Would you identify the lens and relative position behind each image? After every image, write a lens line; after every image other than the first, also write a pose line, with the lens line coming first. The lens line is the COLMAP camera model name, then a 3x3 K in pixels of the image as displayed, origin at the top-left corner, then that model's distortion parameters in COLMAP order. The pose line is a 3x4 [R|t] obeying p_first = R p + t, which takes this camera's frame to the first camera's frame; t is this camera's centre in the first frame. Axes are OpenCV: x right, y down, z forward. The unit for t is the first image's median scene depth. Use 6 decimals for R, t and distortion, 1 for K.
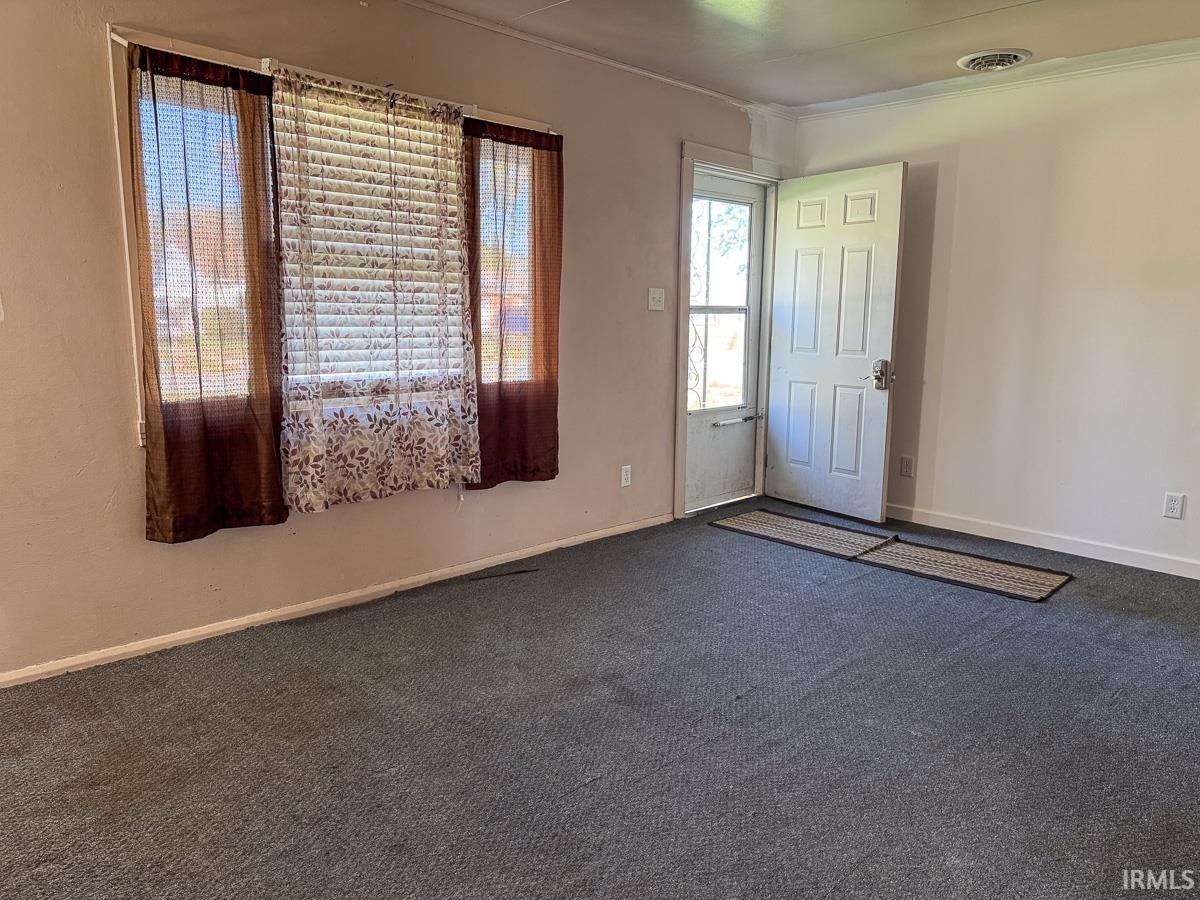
lens RADIAL K [[829.4, 0, 596.2], [0, 829.4, 452.7], [0, 0, 1]] dist [-0.001119, -0.016032]
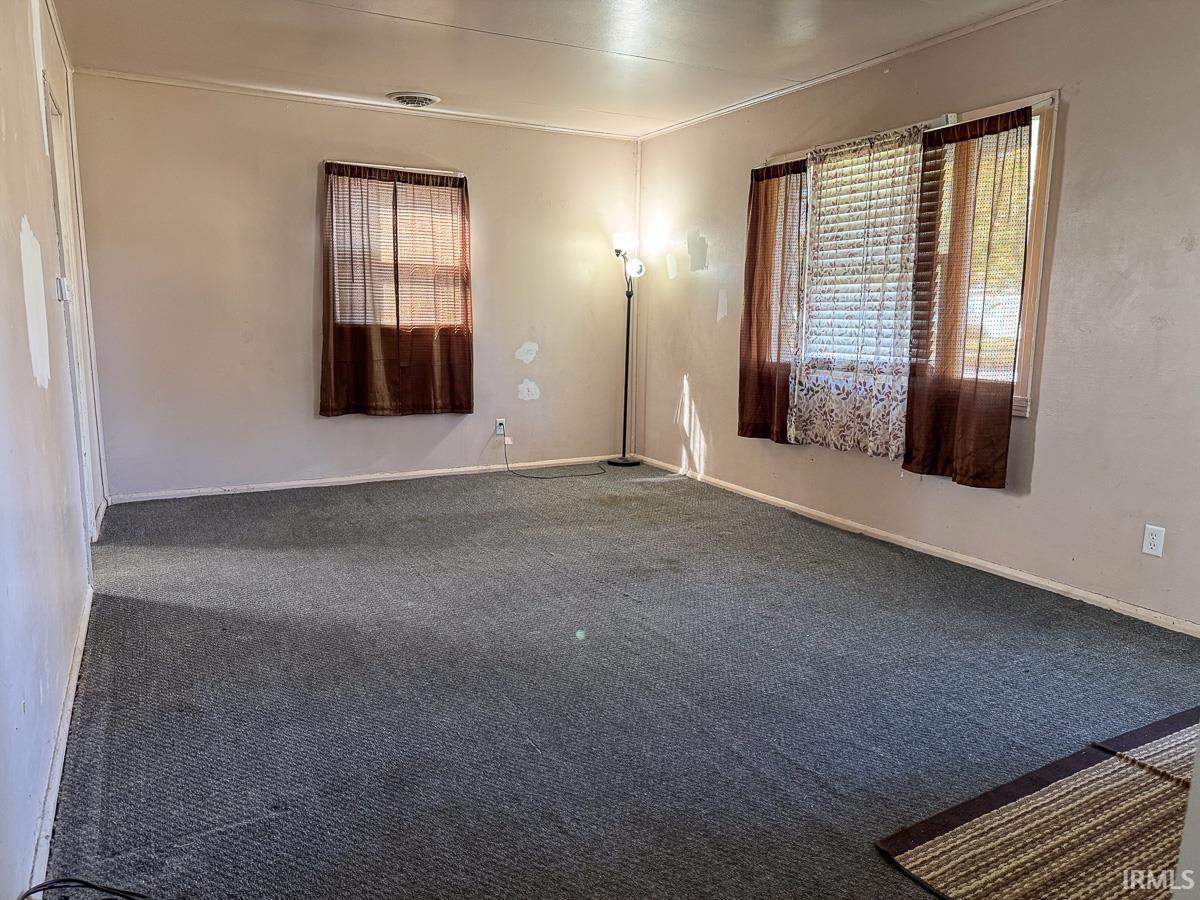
lens RADIAL K [[829.4, 0, 597.8], [0, 829.4, 447.1], [0, 0, 1]] dist [-0.001119, -0.016032]
pose [[-0.276584, 0.143241, -0.950254, 1.111097], [-0.164696, 0.967133, 0.193723, -0.143579], [0.946771, 0.210084, -0.243902, 0.972321]]
